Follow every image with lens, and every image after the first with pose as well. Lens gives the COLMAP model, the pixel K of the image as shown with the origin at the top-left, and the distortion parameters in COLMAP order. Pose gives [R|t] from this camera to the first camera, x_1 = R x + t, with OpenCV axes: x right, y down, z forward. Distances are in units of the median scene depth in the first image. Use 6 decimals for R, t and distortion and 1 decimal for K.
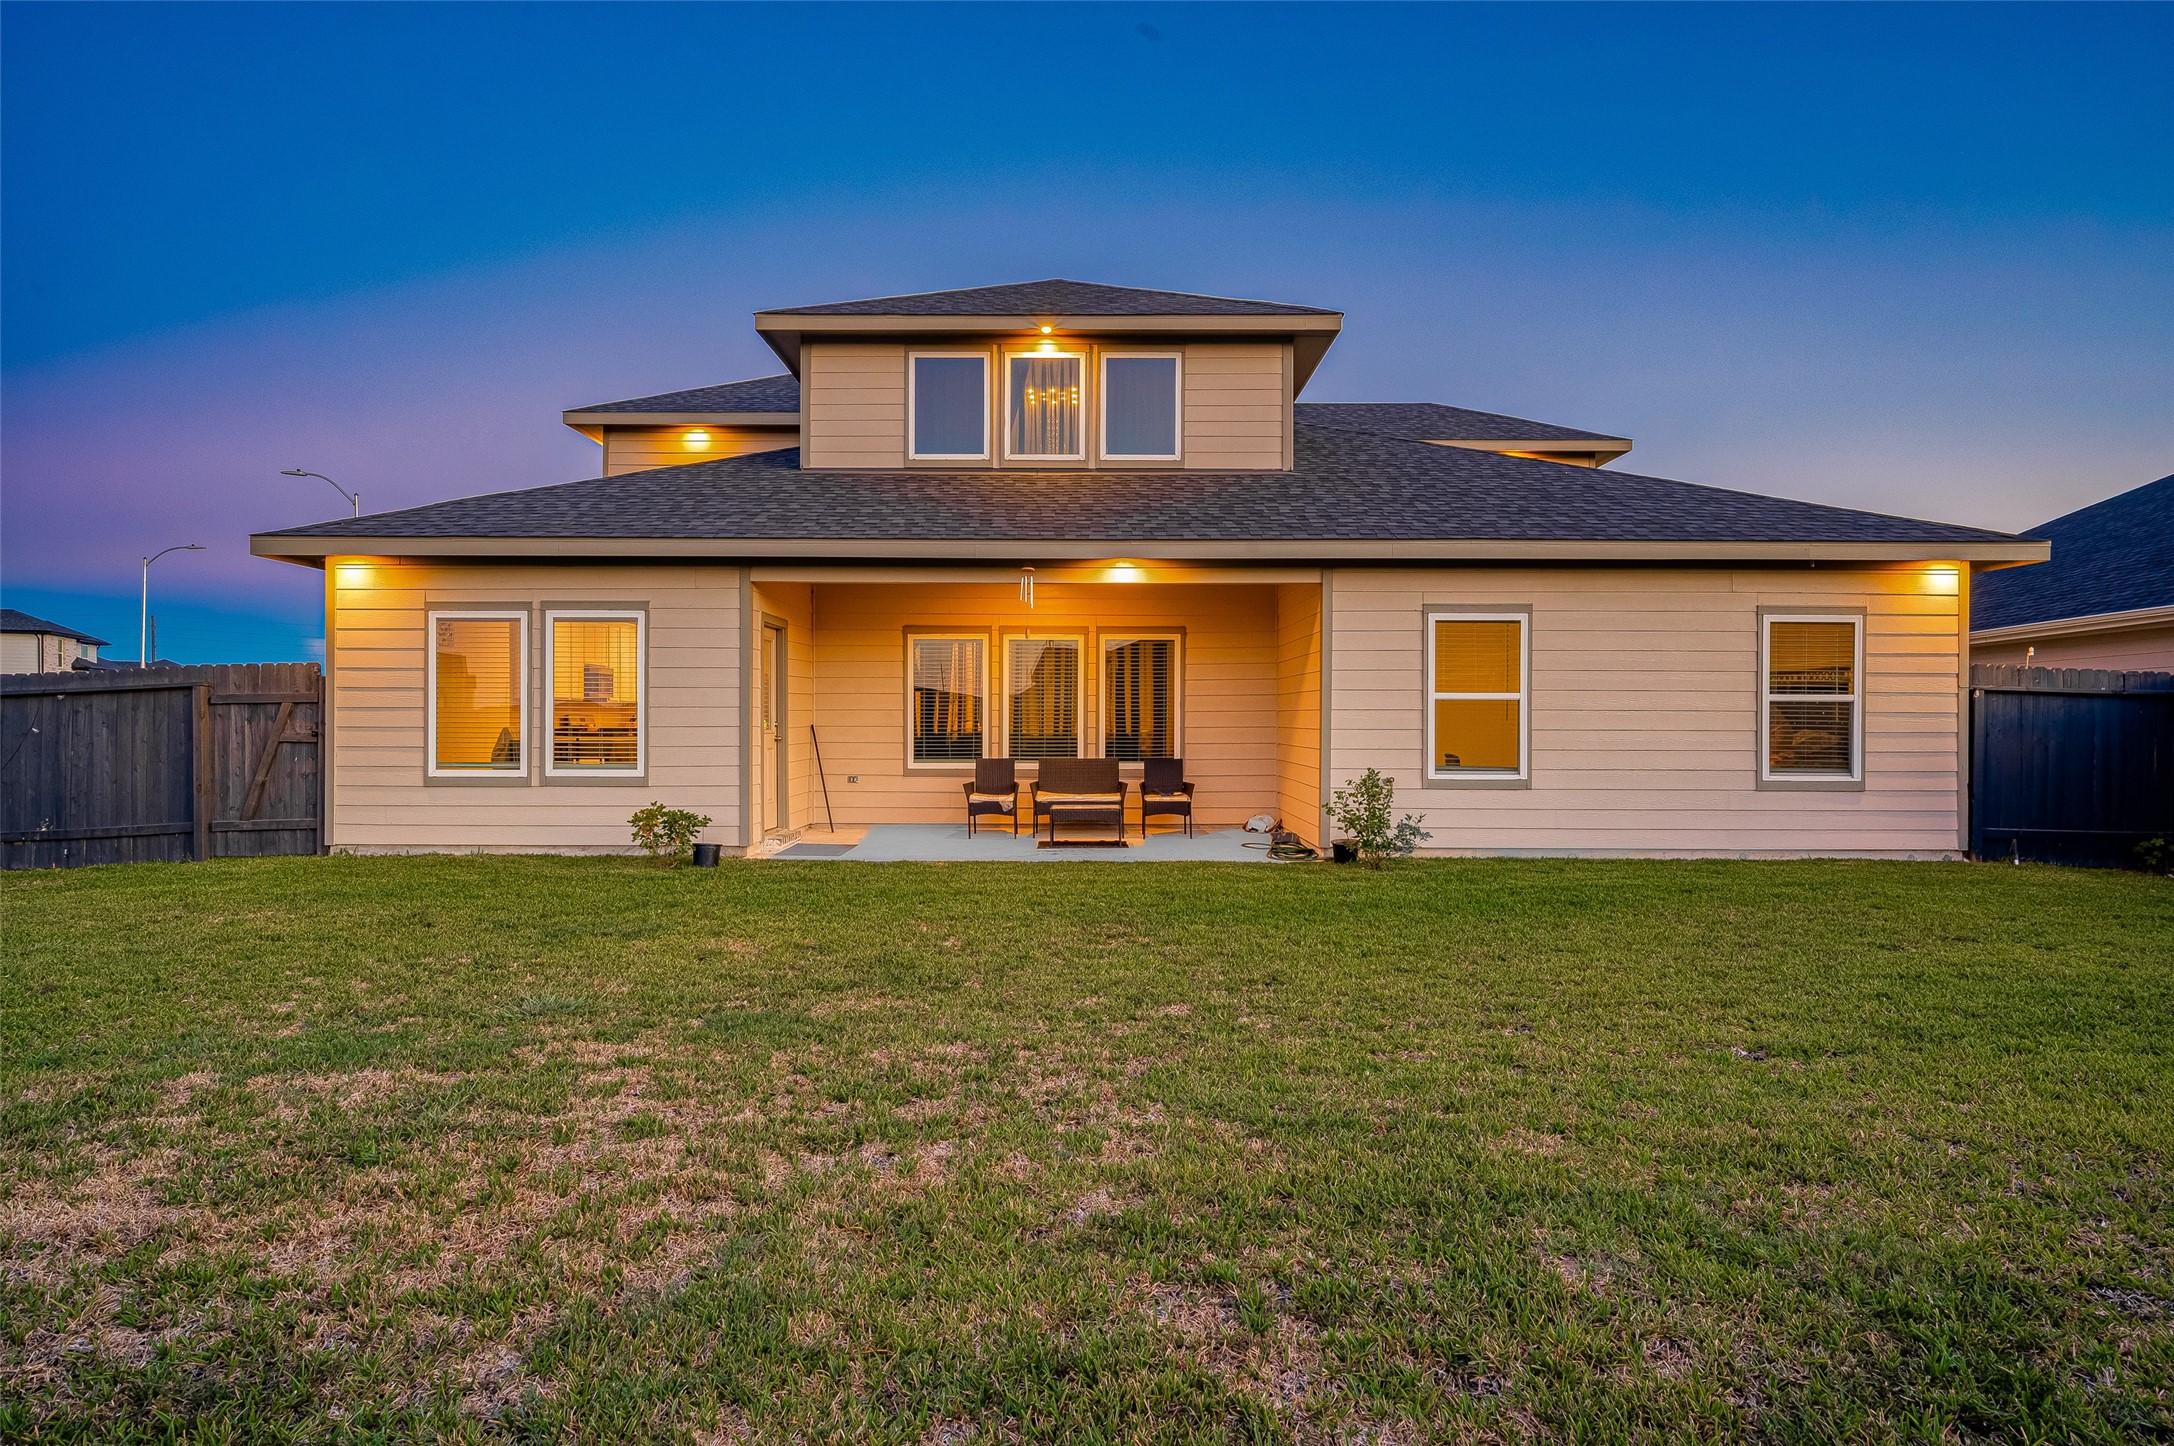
lens RADIAL K [[1167.1, 0, 1092.0], [0, 1167.1, 729.5], [0, 0, 1]] dist [-0.004118, 0.001136]
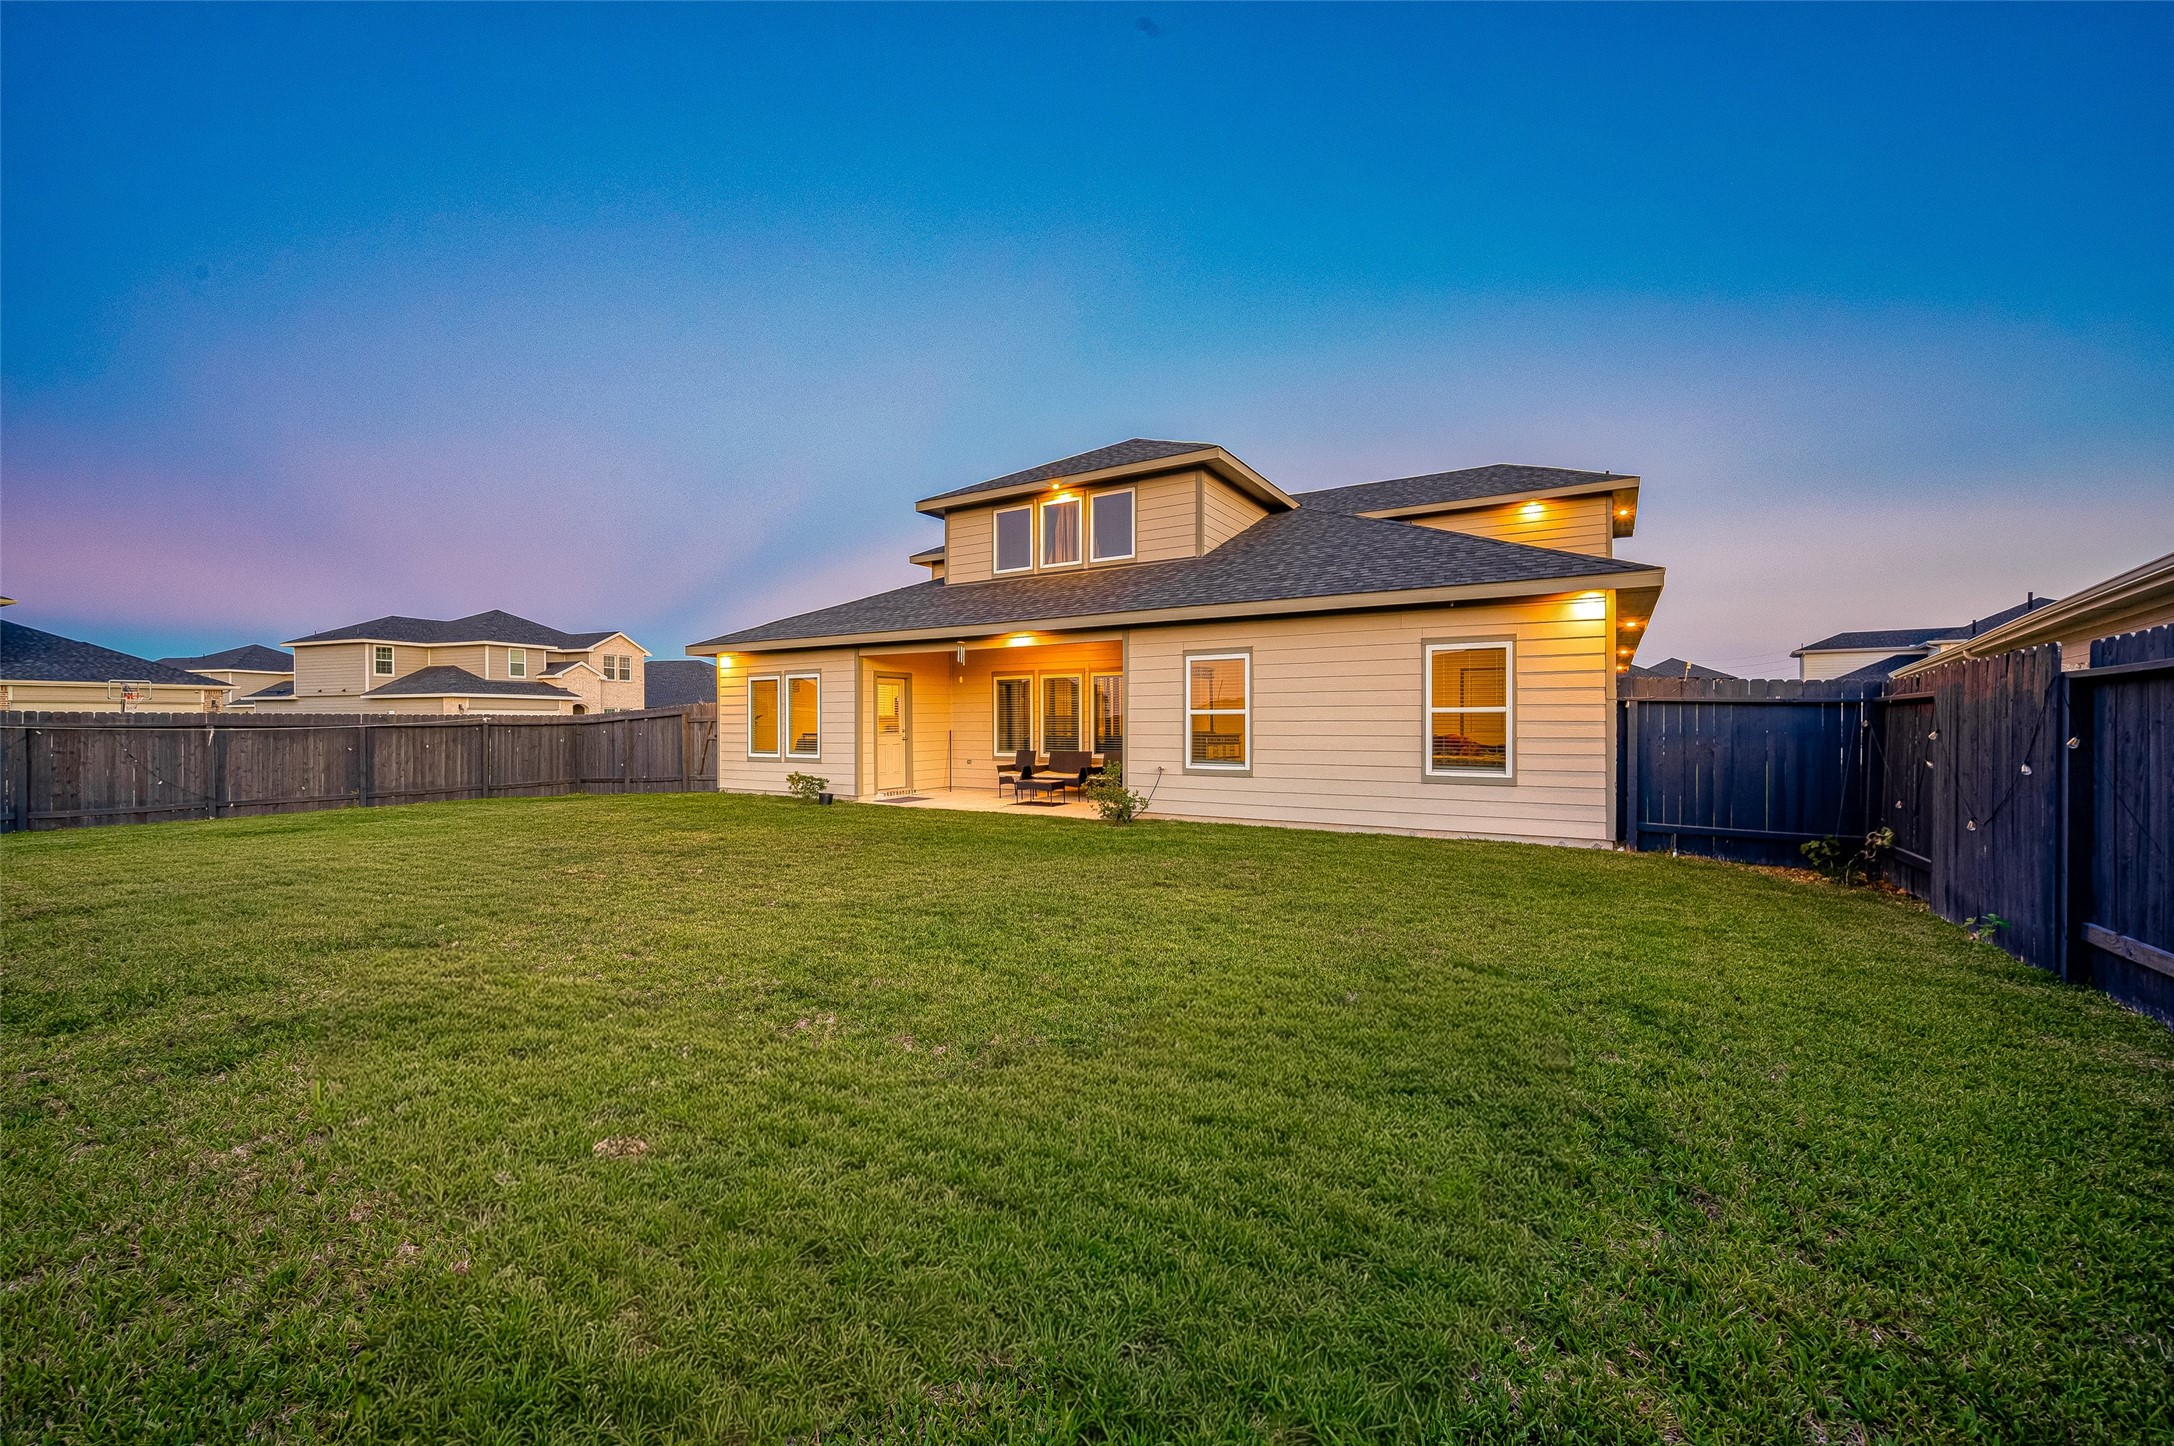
lens RADIAL K [[857.8, 0, 1091.6], [0, 857.8, 726.4], [0, 0, 1]] dist [-0.003344, 0.000220]
pose [[0.854495, -0.003594, -0.519447, 0.746706], [0.004302, 0.999991, 0.000158, -0.011309], [0.519442, -0.002369, 0.854502, 0.007198]]
